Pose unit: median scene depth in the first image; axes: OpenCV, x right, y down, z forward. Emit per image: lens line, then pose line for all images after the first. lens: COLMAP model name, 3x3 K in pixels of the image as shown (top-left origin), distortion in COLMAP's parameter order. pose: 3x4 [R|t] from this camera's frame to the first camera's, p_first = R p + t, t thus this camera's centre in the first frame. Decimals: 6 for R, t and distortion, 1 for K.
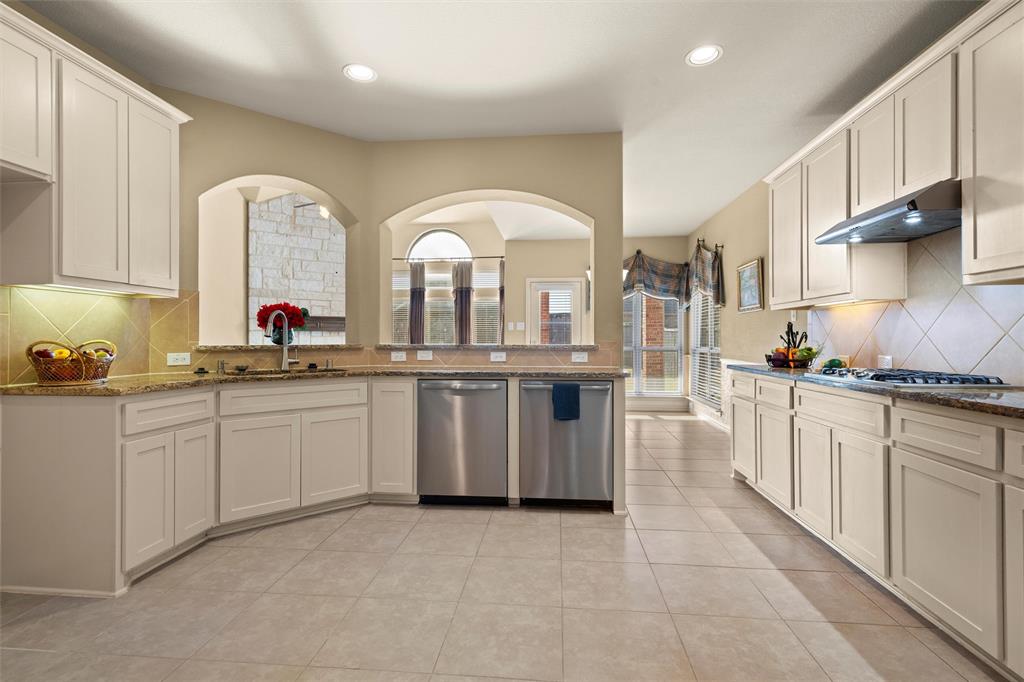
lens RADIAL K [[508.7, 0, 512.0], [0, 508.7, 341.0], [0, 0, 1]] dist [0.002368, -0.000319]
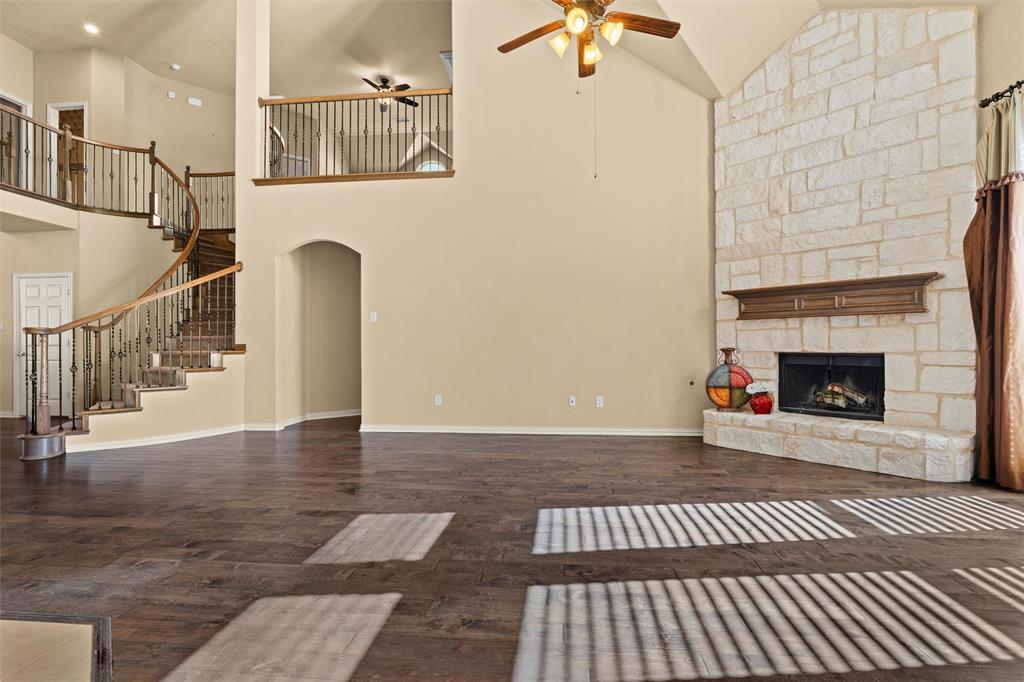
lens RADIAL K [[508.7, 0, 512.0], [0, 508.7, 341.0], [0, 0, 1]] dist [0.002368, -0.000319]
pose [[0.003695, -0.005540, -0.999978, 0.065249], [0.004241, 0.999976, -0.005524, 0.004254], [0.999984, -0.004220, 0.003718, 0.728932]]
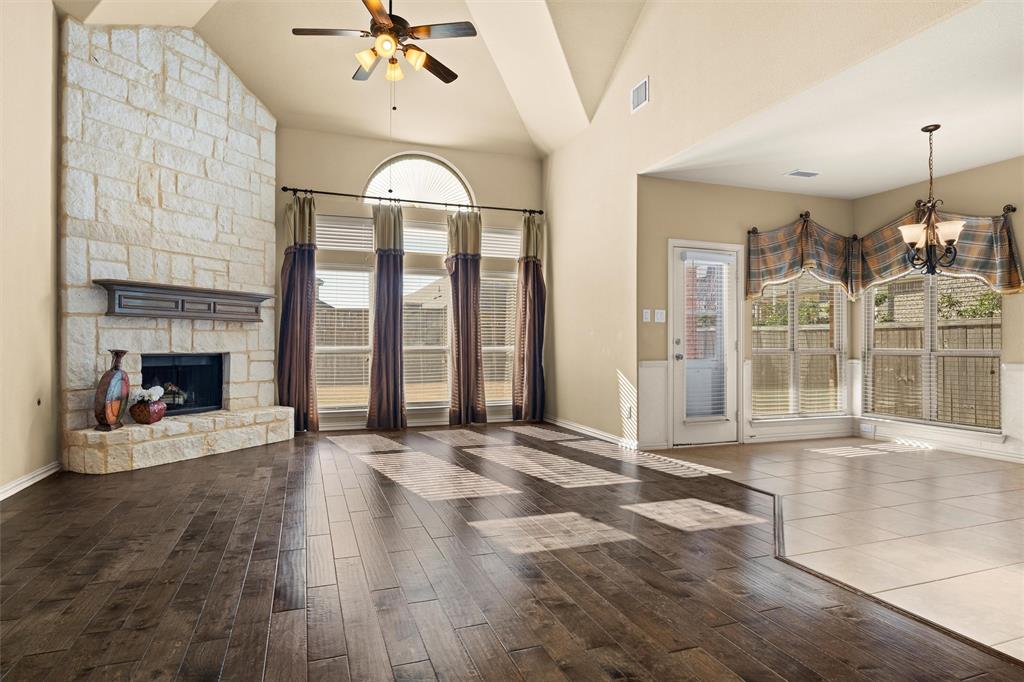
lens RADIAL K [[574.9, 0, 512.0], [0, 574.9, 341.0], [0, 0, 1]] dist [-0.000213, -0.001306]
pose [[0.892850, 0.003885, 0.450337, -0.379249], [-0.000766, 0.999974, -0.007109, 0.005257], [-0.450353, 0.006002, 0.892830, 0.376282]]
